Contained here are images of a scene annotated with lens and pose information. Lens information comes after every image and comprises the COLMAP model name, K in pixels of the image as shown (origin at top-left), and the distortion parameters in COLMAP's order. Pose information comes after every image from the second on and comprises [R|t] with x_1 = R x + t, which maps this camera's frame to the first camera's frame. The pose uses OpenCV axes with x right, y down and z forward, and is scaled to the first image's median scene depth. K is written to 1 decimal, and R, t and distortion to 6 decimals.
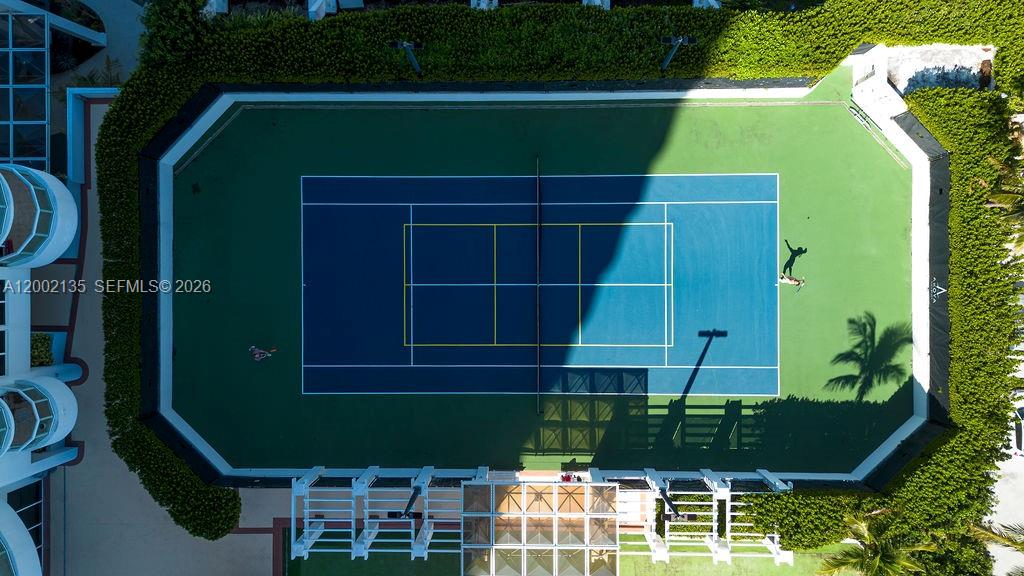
lens RADIAL K [[750.5, 0, 514.4], [0, 750.5, 287.3], [0, 0, 1]] dist [0.065523, -0.055845]
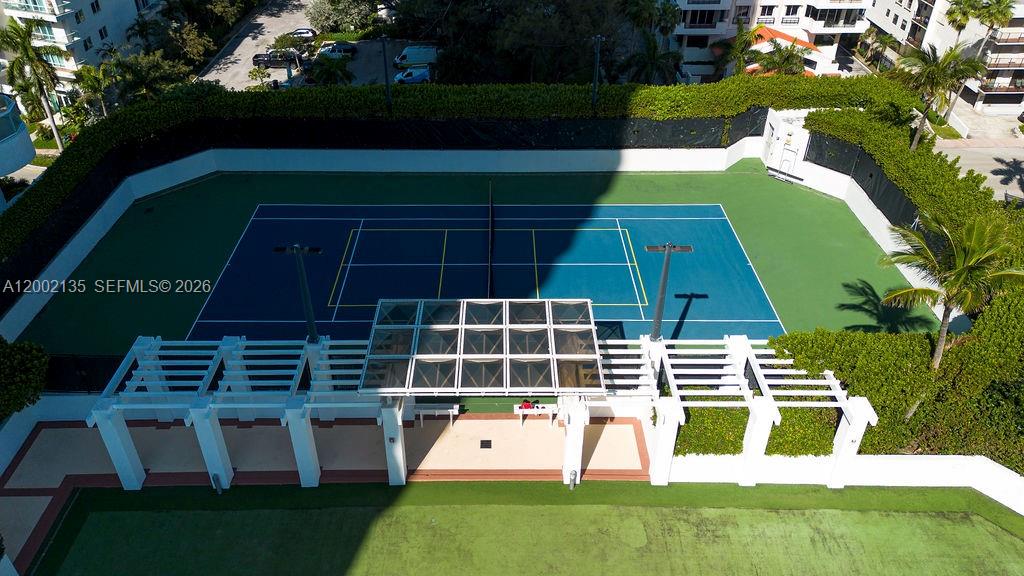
lens RADIAL K [[750.5, 0, 505.5], [0, 750.5, 285.3], [0, 0, 1]] dist [0.065523, -0.055845]
pose [[0.999828, 0.011510, 0.014544, 0.038489], [0.005809, 0.550354, -0.834911, 0.773146], [-0.017614, 0.834852, 0.550193, 0.521705]]
